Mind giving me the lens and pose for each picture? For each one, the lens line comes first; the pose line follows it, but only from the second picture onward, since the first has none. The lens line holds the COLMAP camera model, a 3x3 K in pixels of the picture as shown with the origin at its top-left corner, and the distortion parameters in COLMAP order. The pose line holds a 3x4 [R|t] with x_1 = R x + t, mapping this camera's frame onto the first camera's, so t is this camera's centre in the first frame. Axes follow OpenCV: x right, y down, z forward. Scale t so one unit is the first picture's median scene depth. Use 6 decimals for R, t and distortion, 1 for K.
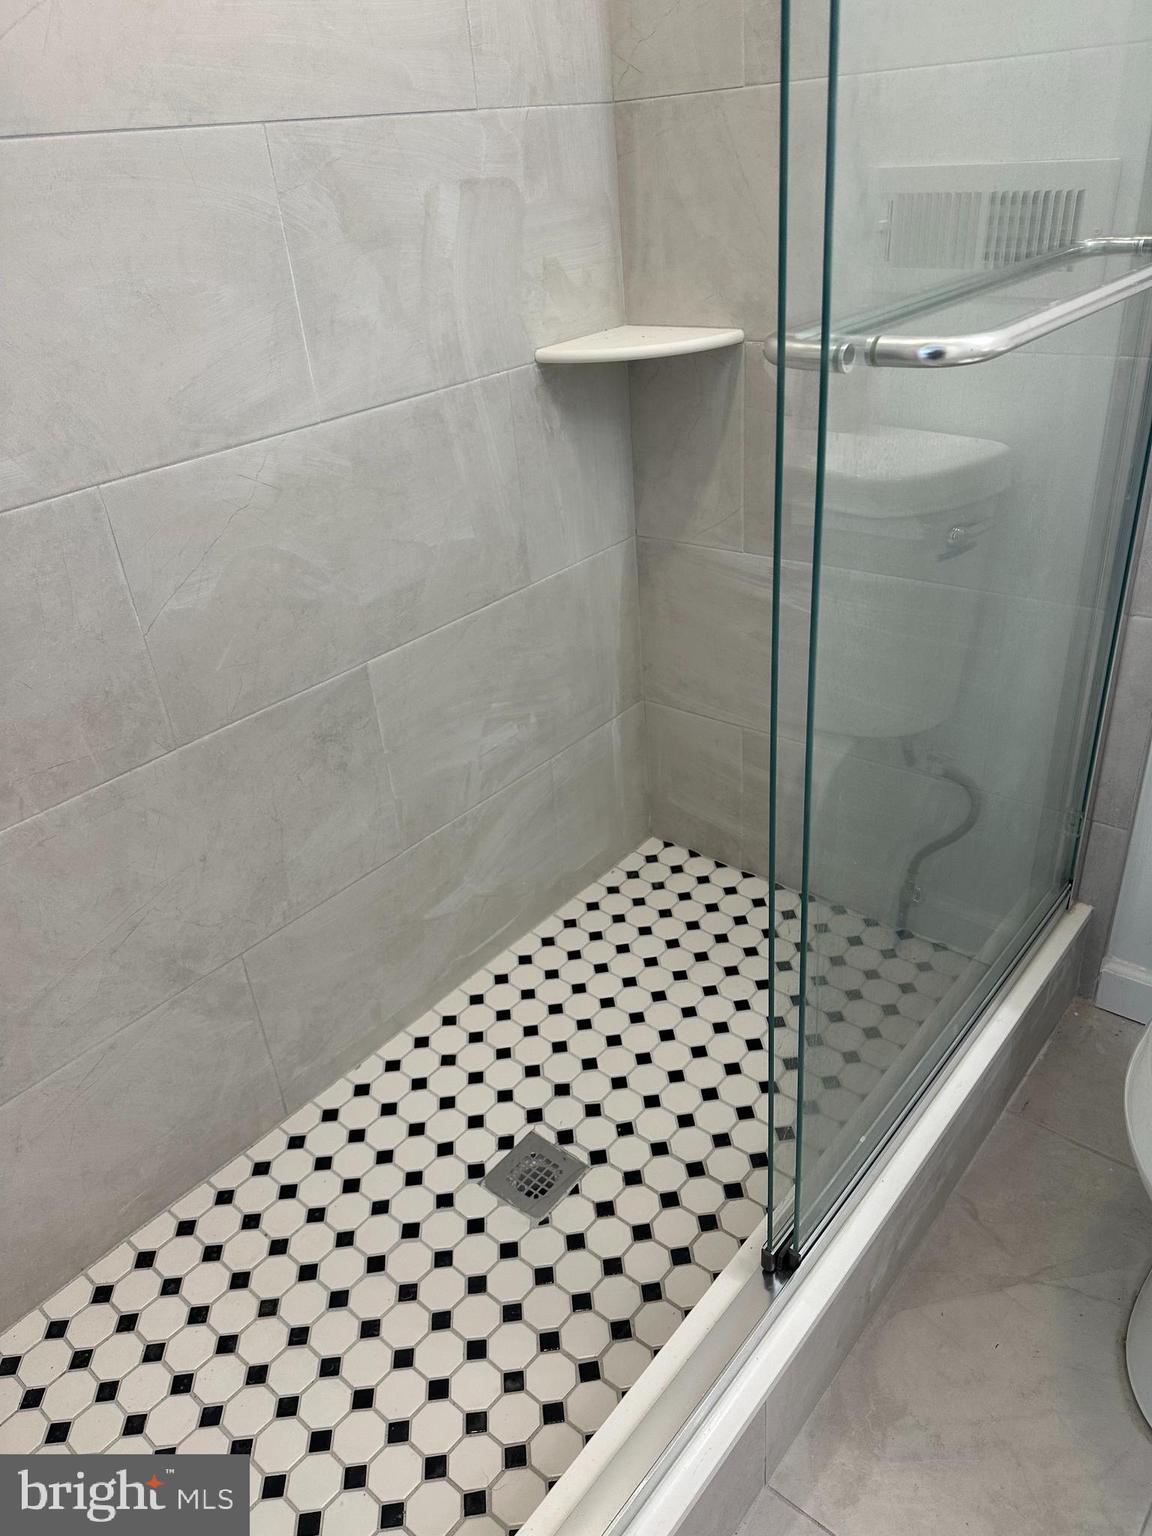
lens RADIAL K [[1079.0, 0, 576.0], [0, 1079.0, 768.0], [0, 0, 1]] dist [-0.000884, -0.000688]
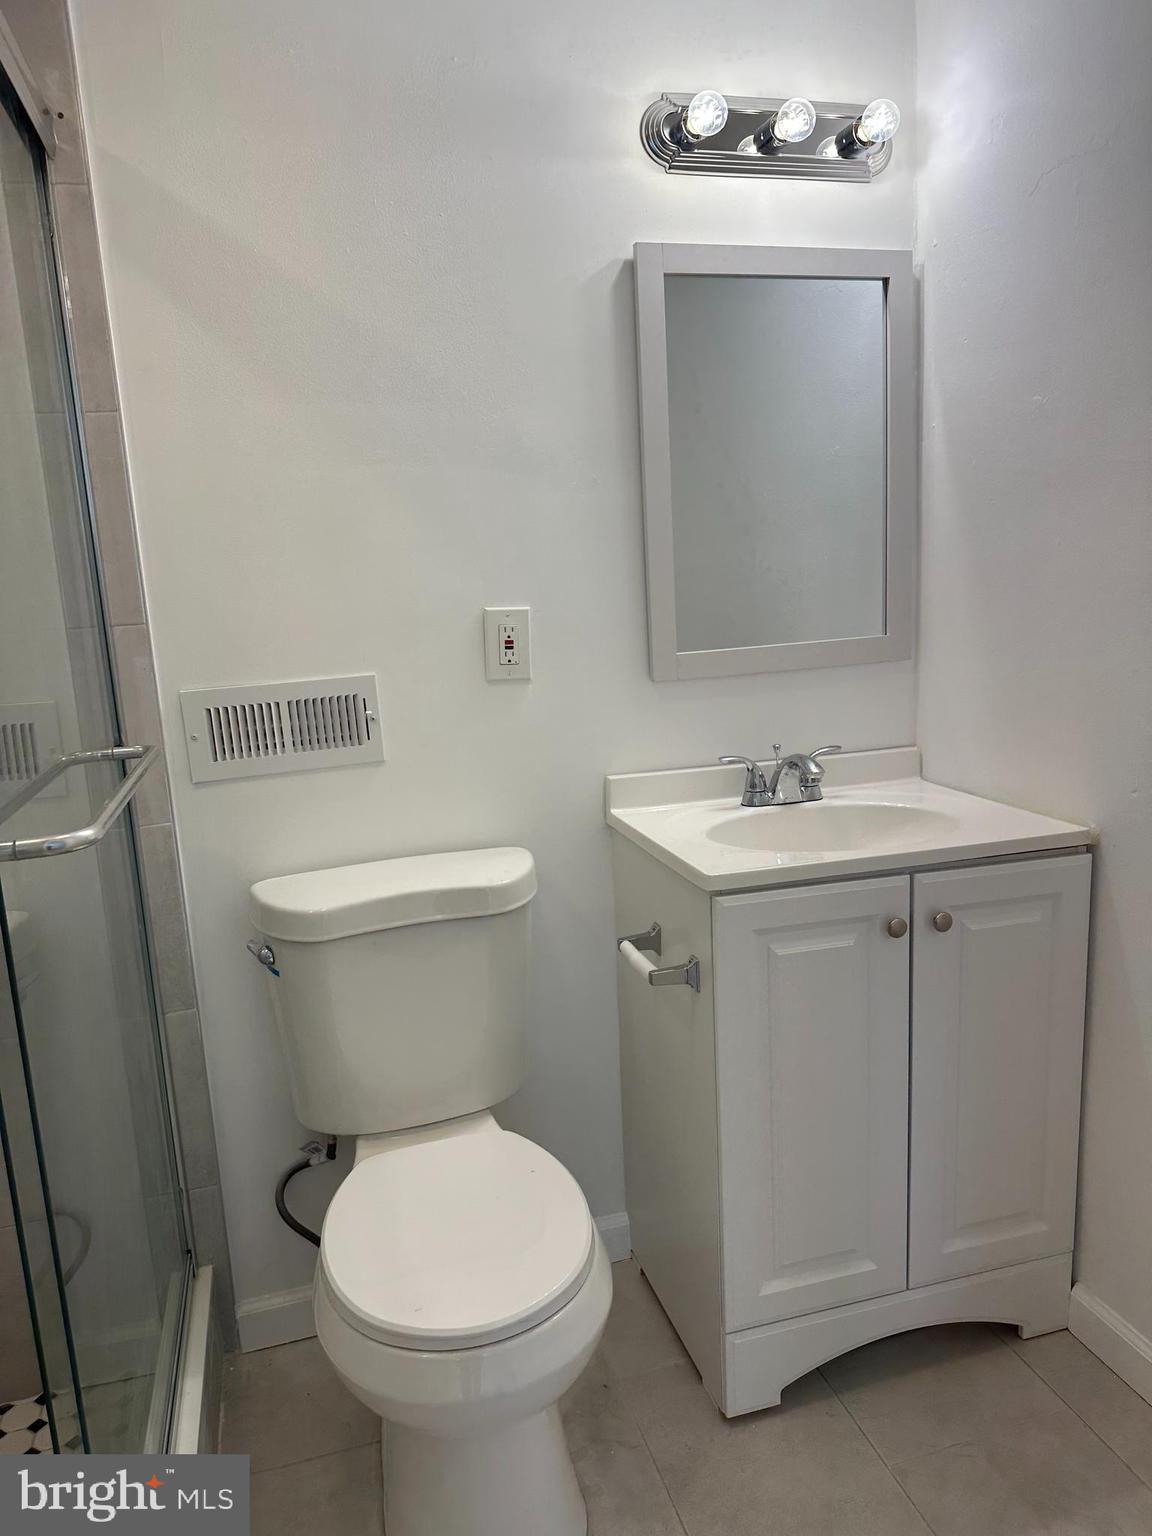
lens RADIAL K [[1079.0, 0, 576.0], [0, 1079.0, 768.0], [0, 0, 1]] dist [-0.000884, -0.000688]
pose [[0.561124, -0.097175, 0.822008, -0.199934], [0.424205, 0.886515, -0.184772, 0.036209], [-0.710767, 0.452380, 0.538668, -0.137752]]
